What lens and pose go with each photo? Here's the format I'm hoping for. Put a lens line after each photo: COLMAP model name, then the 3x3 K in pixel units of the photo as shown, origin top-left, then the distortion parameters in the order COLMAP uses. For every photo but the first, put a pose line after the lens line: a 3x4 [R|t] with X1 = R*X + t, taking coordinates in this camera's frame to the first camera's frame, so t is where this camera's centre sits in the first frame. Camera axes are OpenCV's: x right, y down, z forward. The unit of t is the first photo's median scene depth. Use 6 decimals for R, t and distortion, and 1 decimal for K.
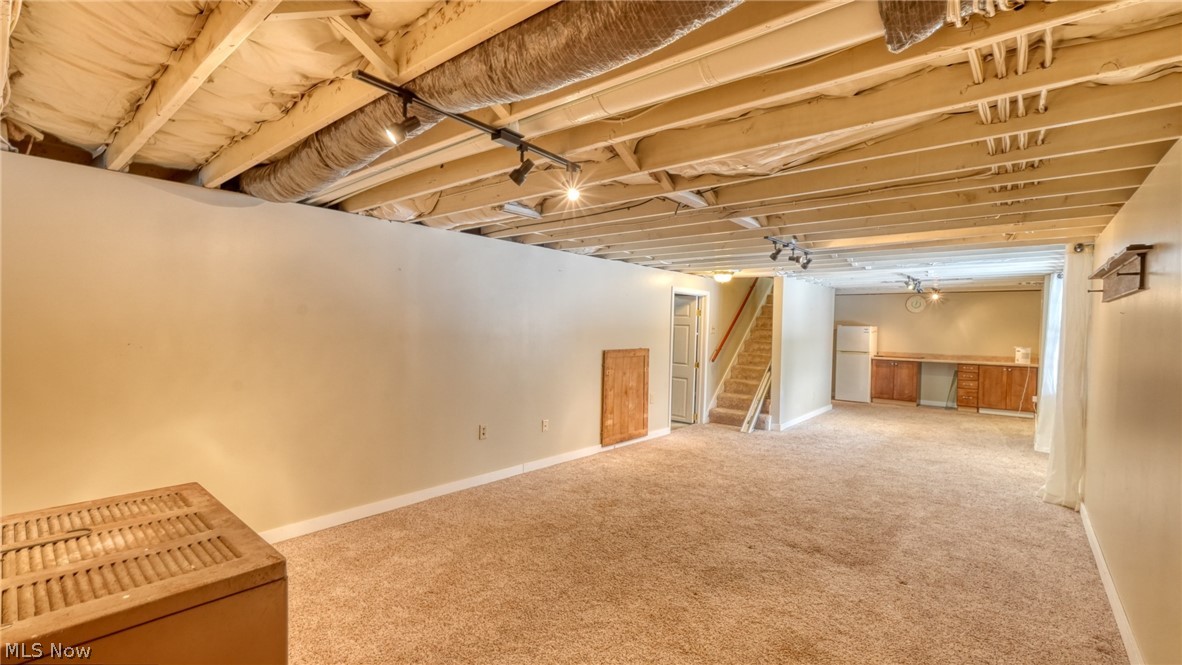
lens RADIAL K [[516.4, 0, 588.5], [0, 516.4, 335.0], [0, 0, 1]] dist [-0.008382, 0.001067]
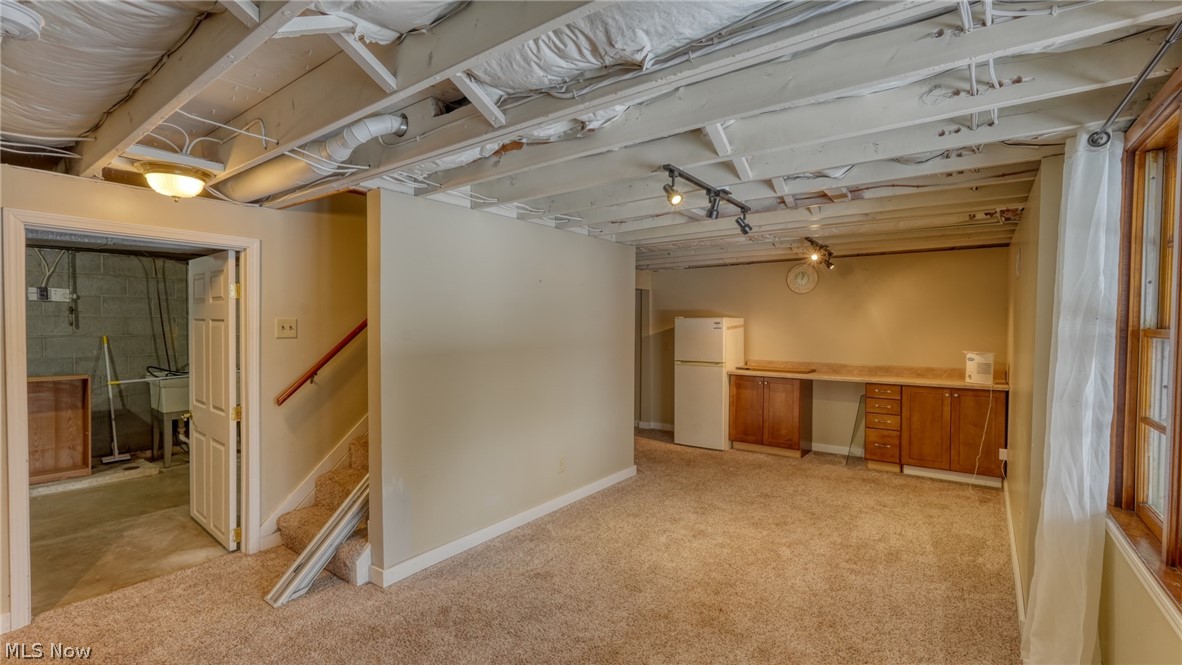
lens RADIAL K [[516.4, 0, 588.5], [0, 516.4, 335.0], [0, 0, 1]] dist [-0.008382, 0.001067]
pose [[0.997978, -0.017063, 0.061235, 0.629863], [0.017037, 0.999854, 0.000948, -0.001780], [-0.061242, 0.000097, 0.998123, 0.757870]]
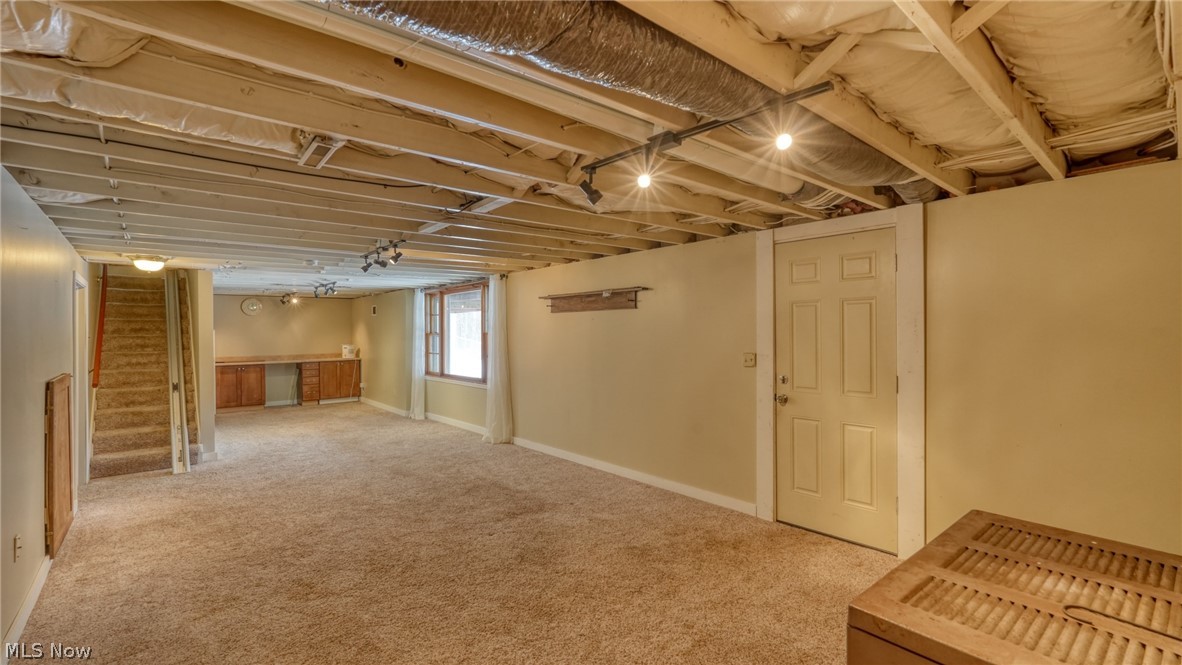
lens RADIAL K [[516.4, 0, 588.5], [0, 516.4, 335.0], [0, 0, 1]] dist [-0.008382, 0.001067]
pose [[0.169492, -0.027741, 0.985141, -0.406408], [0.030986, 0.999260, 0.022808, -0.014553], [-0.985044, 0.026660, 0.170226, 0.345612]]
